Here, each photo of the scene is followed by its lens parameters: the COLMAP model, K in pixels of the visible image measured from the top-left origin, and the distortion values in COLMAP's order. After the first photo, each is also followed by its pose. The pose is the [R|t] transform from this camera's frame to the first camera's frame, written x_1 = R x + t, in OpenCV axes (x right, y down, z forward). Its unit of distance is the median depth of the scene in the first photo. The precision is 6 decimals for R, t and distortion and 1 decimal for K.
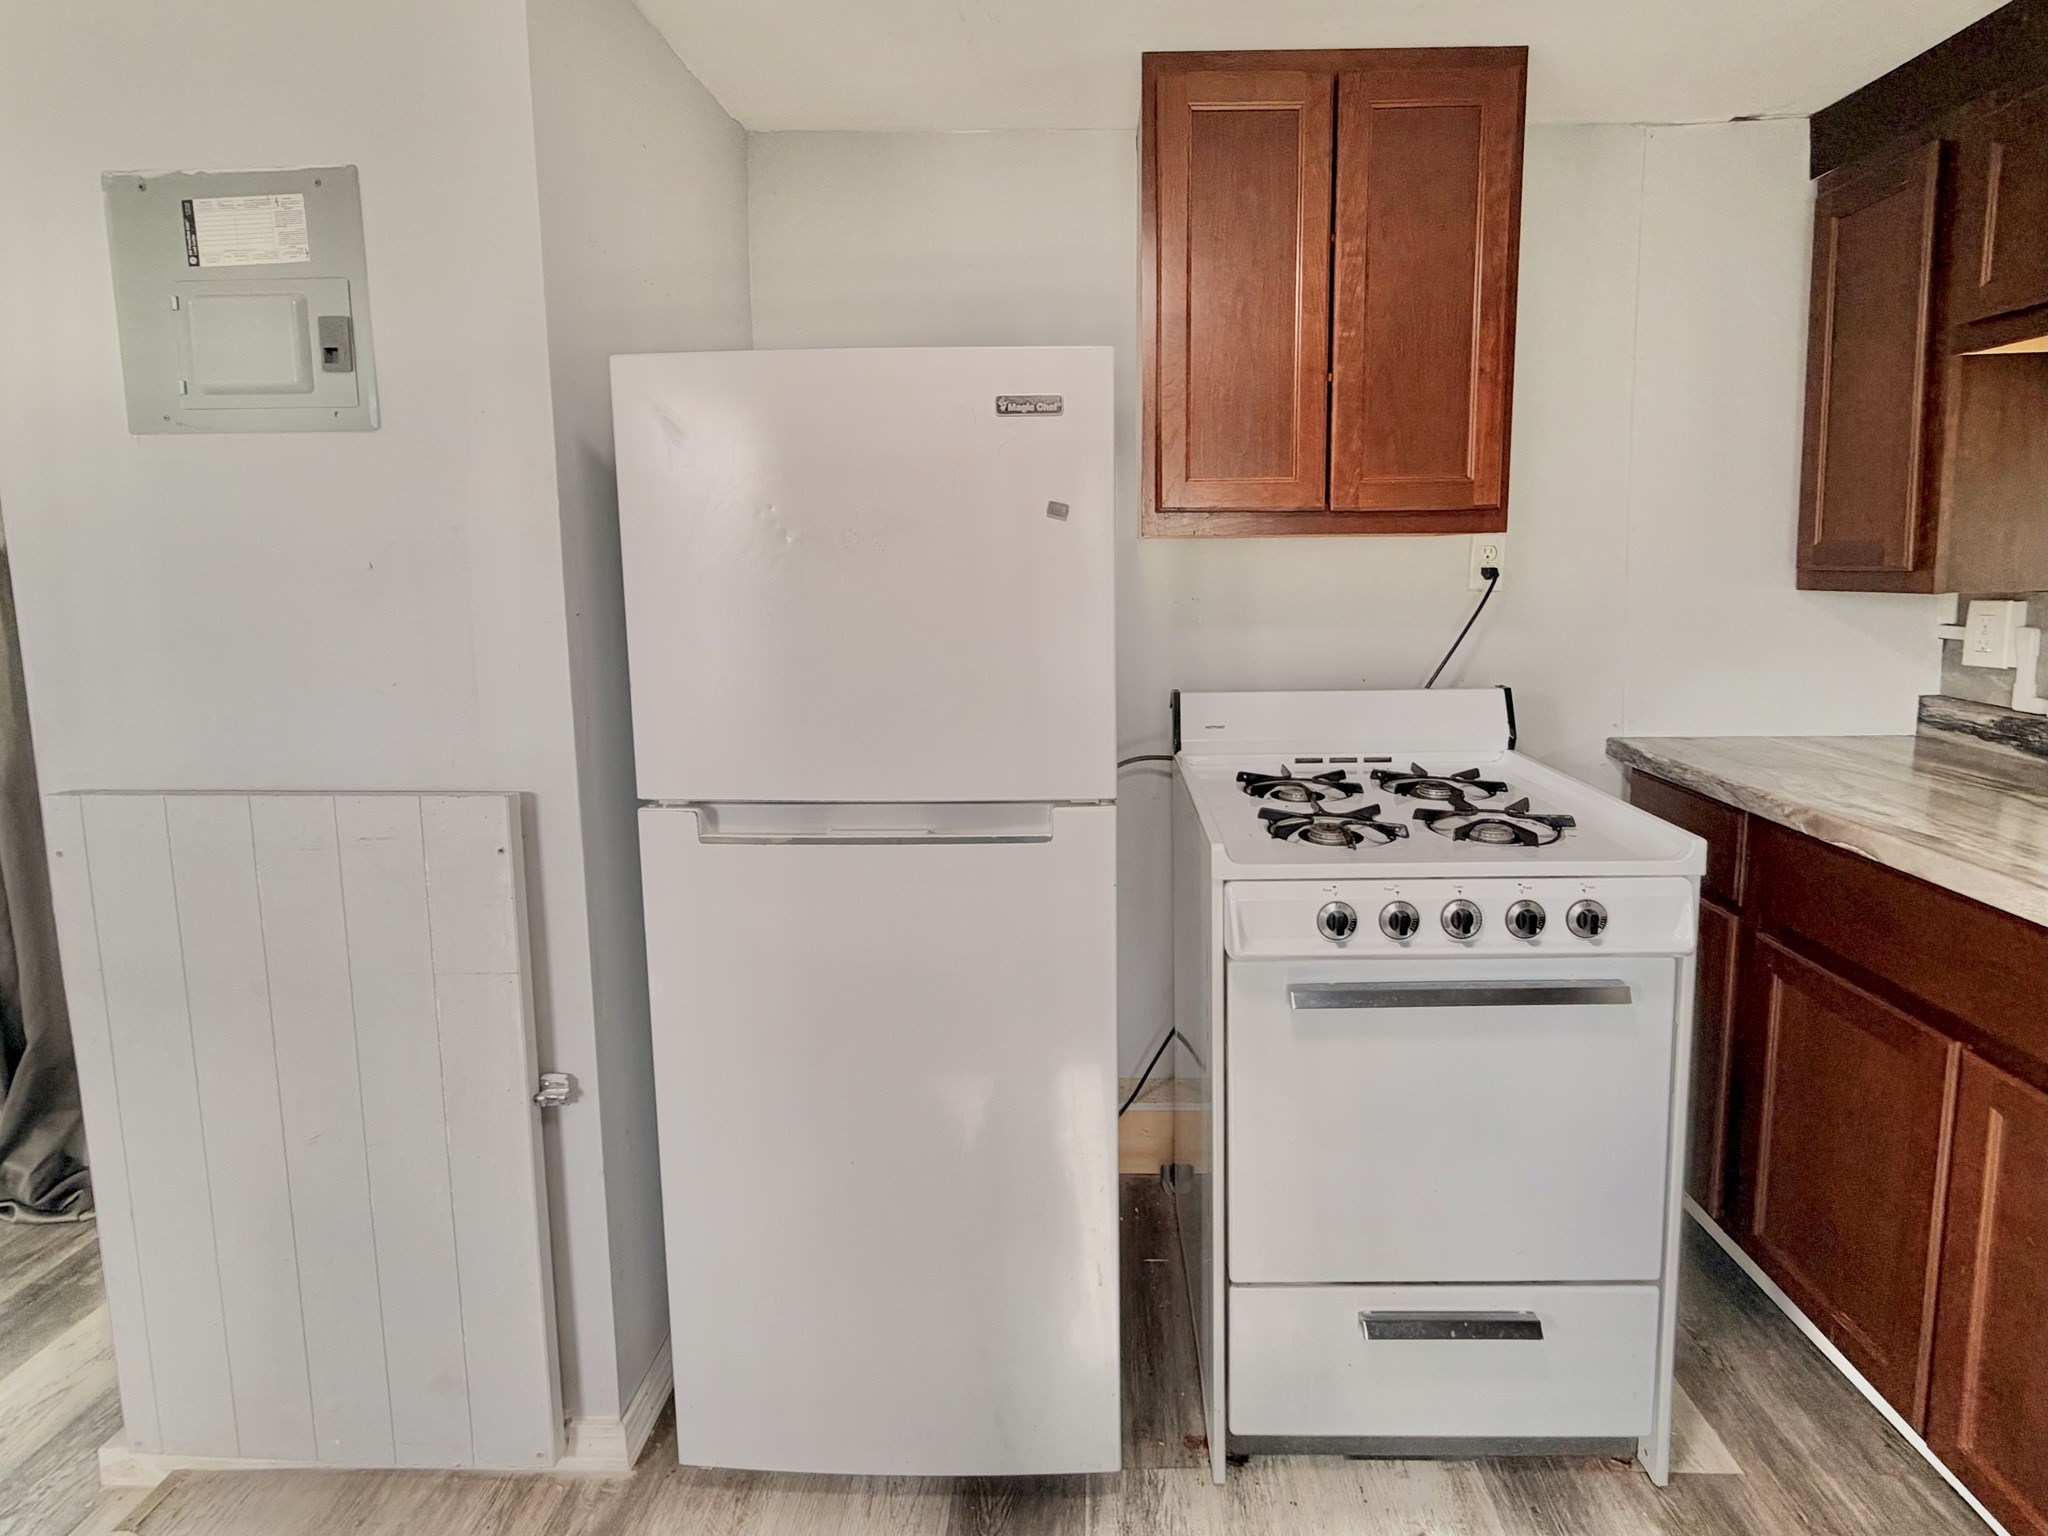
lens RADIAL K [[952.8, 0, 1104.1], [0, 952.8, 668.0], [0, 0, 1]] dist [0.001484, 0.000567]
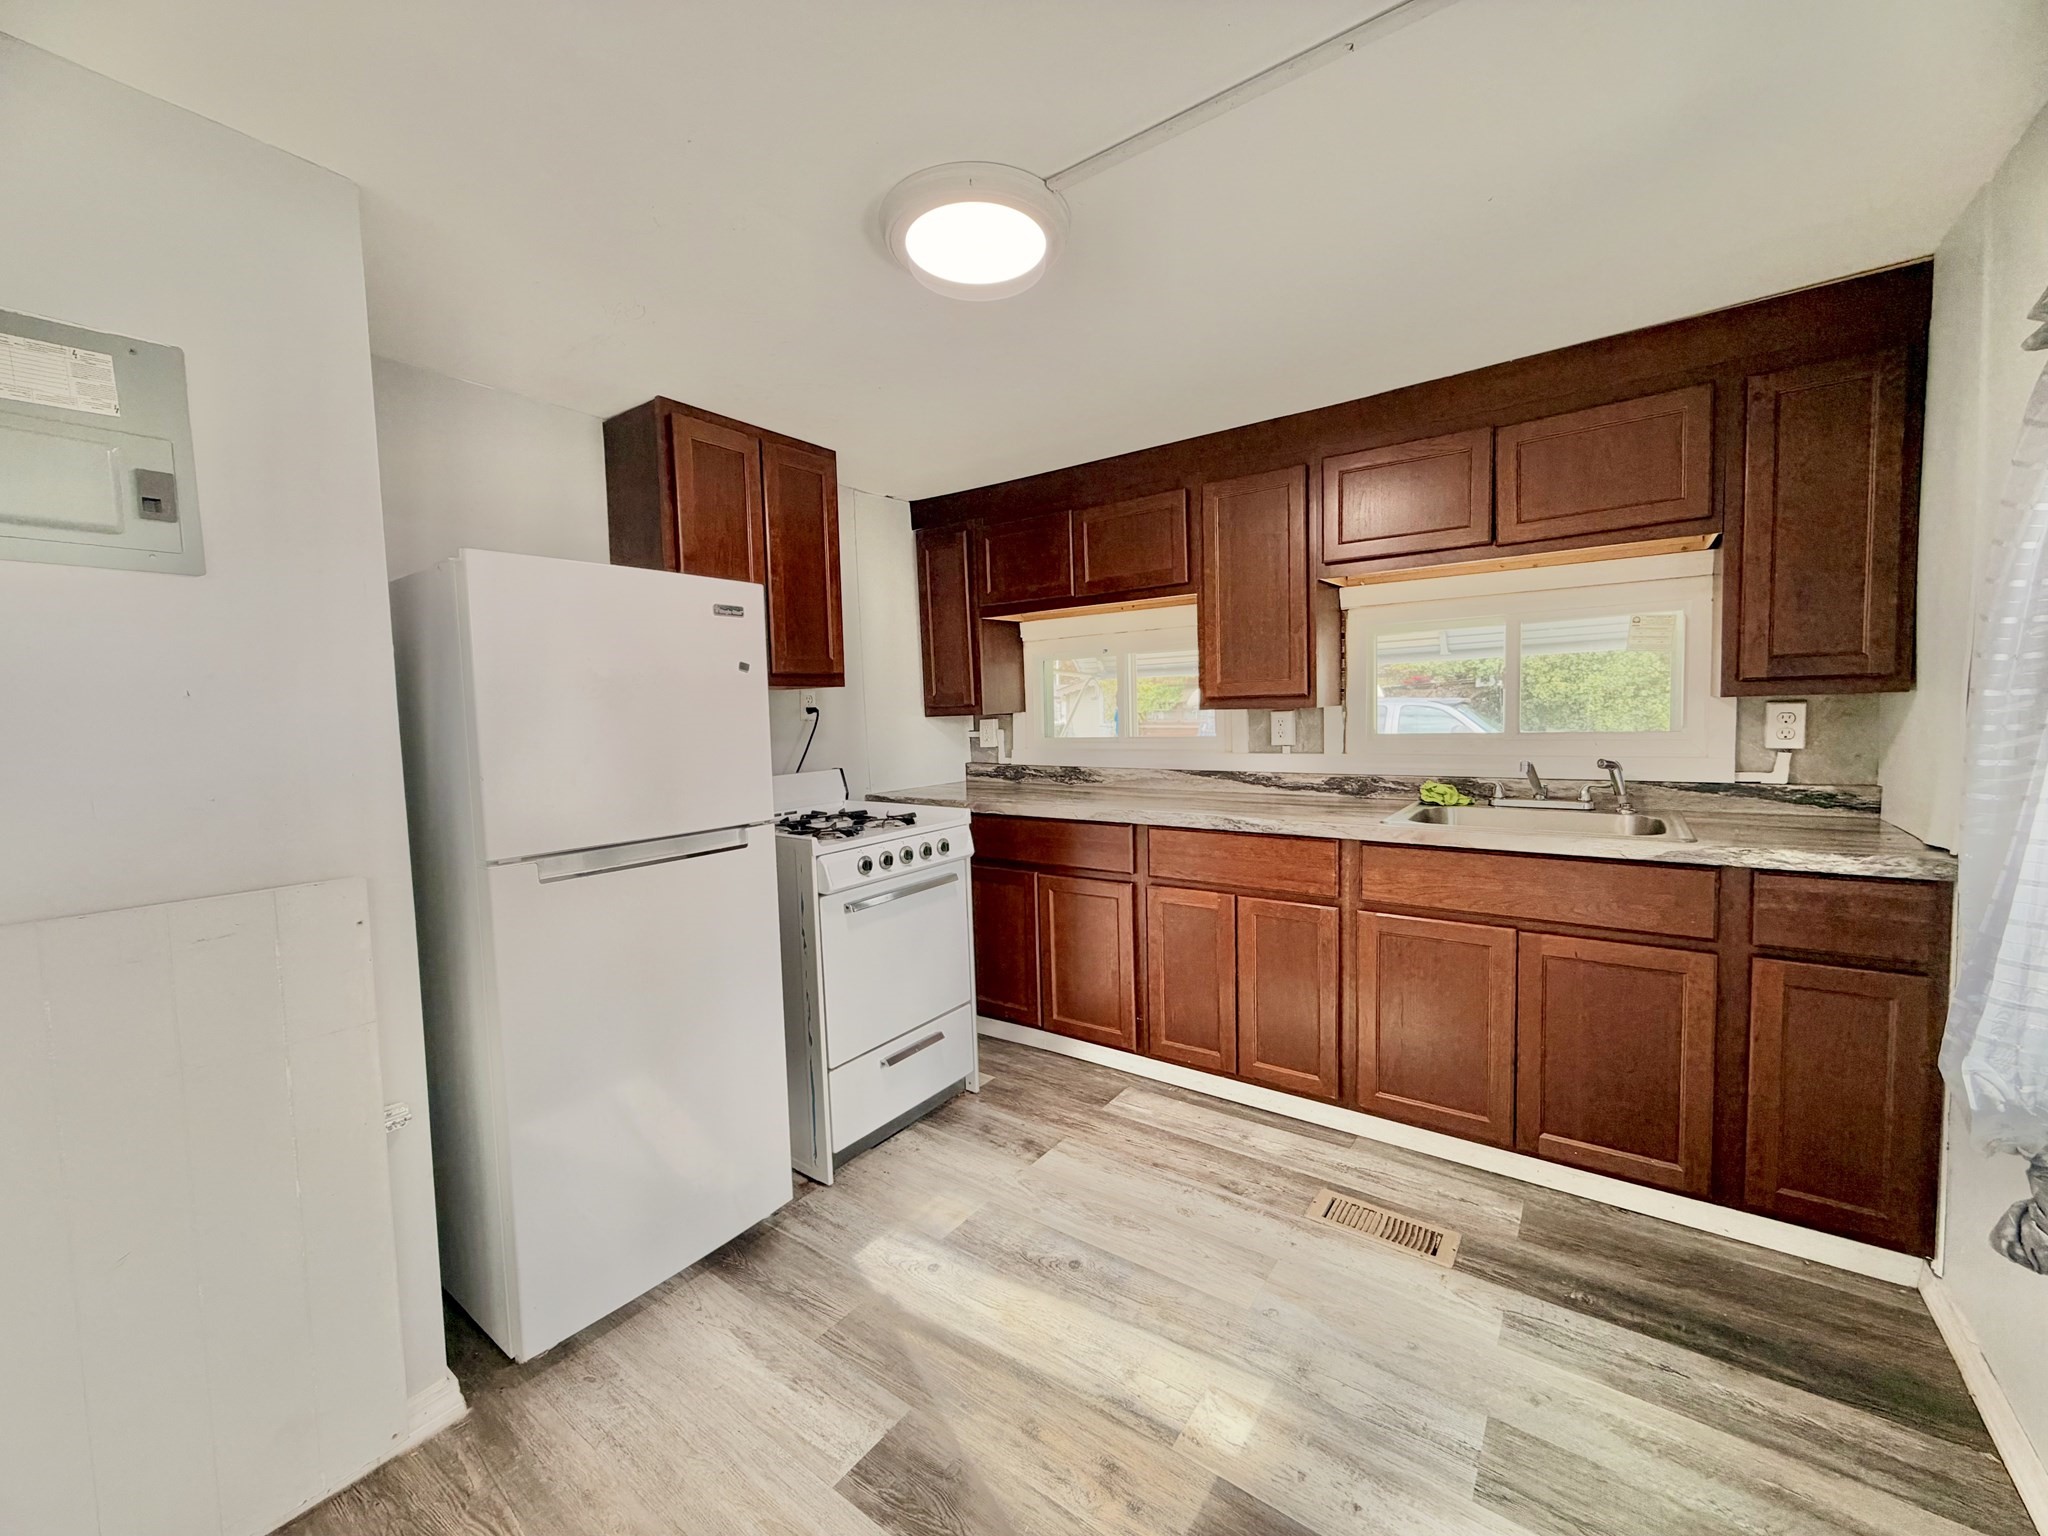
lens RADIAL K [[822.0, 0, 1024.0], [0, 822.0, 768.0], [0, 0, 1]] dist [-0.000104, 0.000122]
pose [[0.568067, -0.063951, 0.820494, -0.879919], [0.118325, 0.992965, -0.004529, 0.087090], [-0.814432, 0.099657, 0.571638, -0.294880]]
